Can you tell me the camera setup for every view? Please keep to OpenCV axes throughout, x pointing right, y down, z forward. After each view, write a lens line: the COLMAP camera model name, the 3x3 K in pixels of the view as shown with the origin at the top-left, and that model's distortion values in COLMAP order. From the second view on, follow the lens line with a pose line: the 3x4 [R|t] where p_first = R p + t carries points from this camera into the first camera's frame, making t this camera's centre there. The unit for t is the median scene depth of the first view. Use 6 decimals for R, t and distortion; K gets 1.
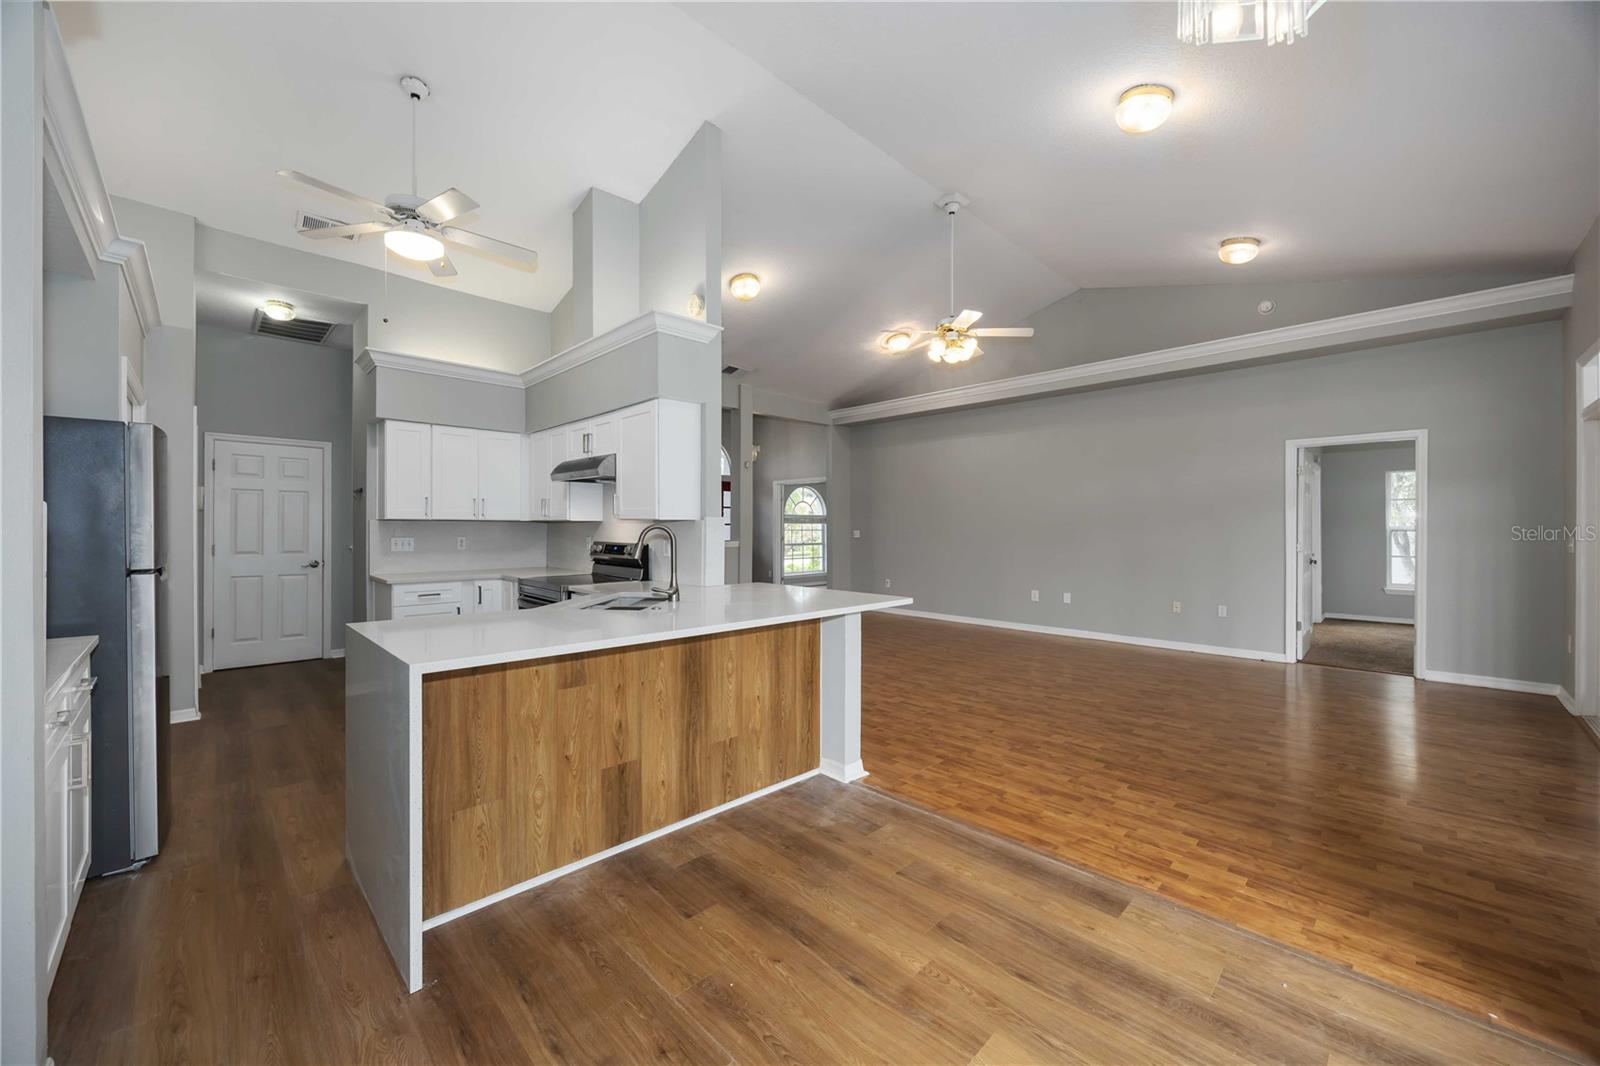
lens RADIAL K [[612.1, 0, 800.6], [0, 612.1, 529.6], [0, 0, 1]] dist [-0.001118, -0.000076]
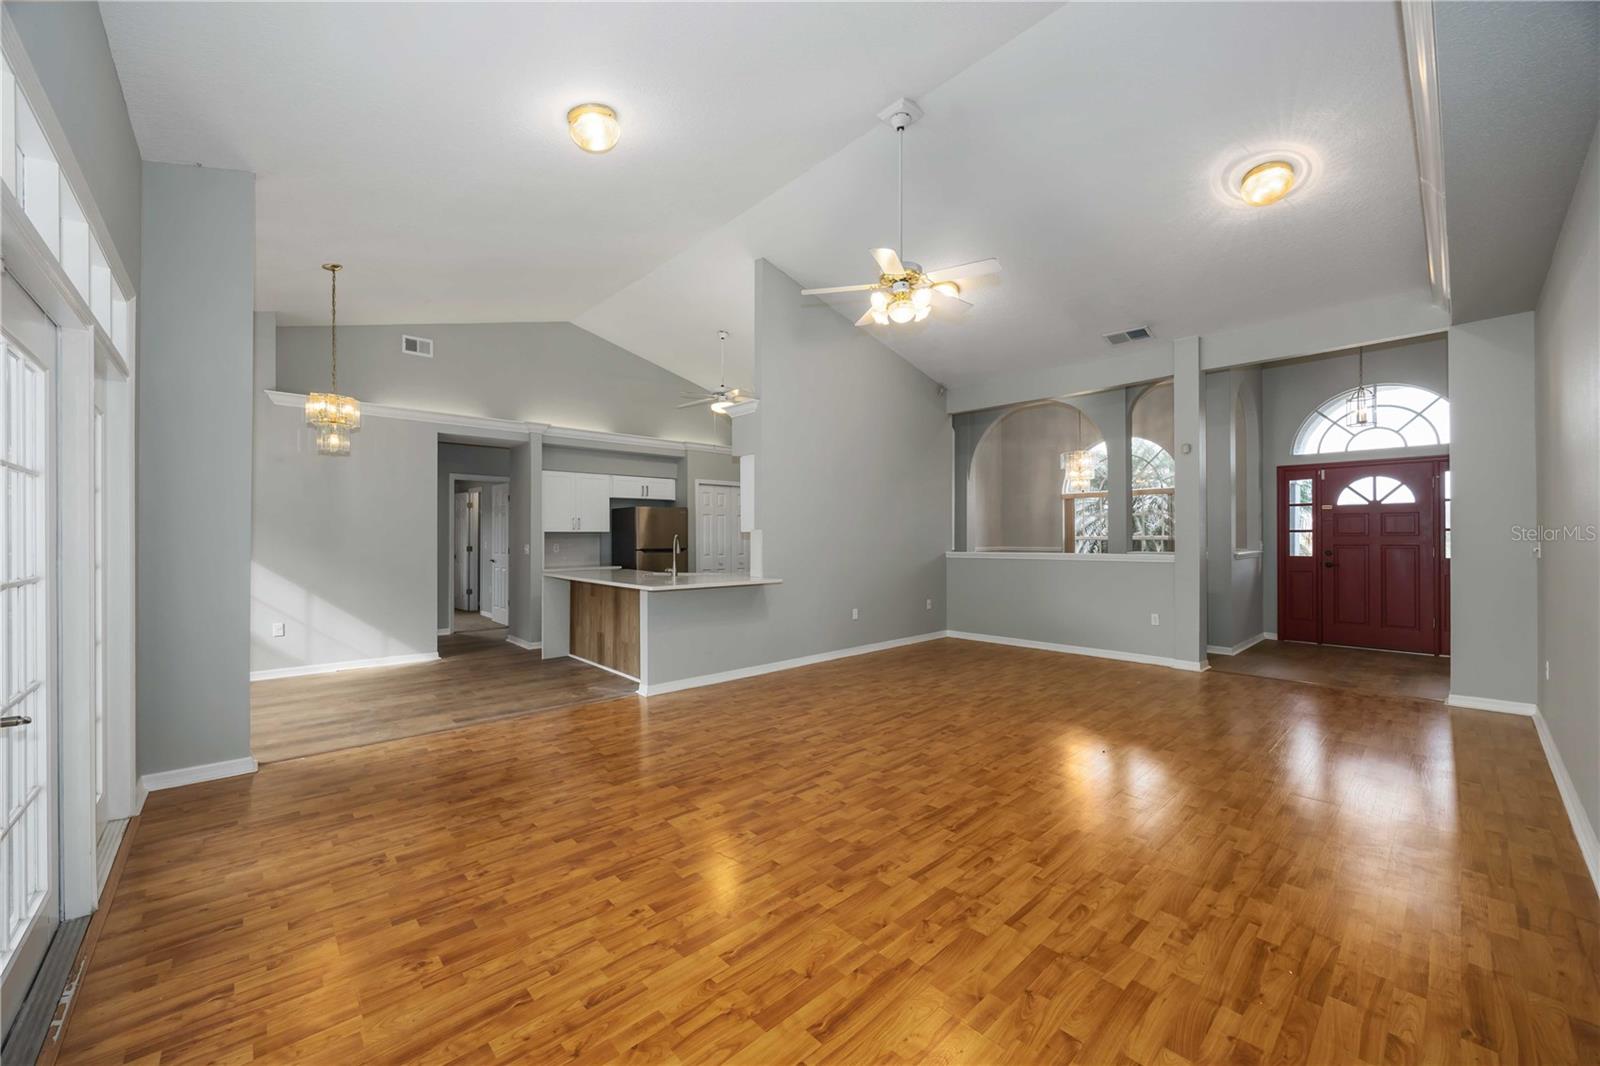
lens RADIAL K [[612.1, 0, 801.4], [0, 612.1, 535.1], [0, 0, 1]] dist [-0.001118, -0.000076]
pose [[-0.040003, -0.002660, -0.999196, 1.494315], [-0.002713, 0.999993, -0.002553, -0.008234], [0.999196, 0.002608, -0.040010, 1.319453]]
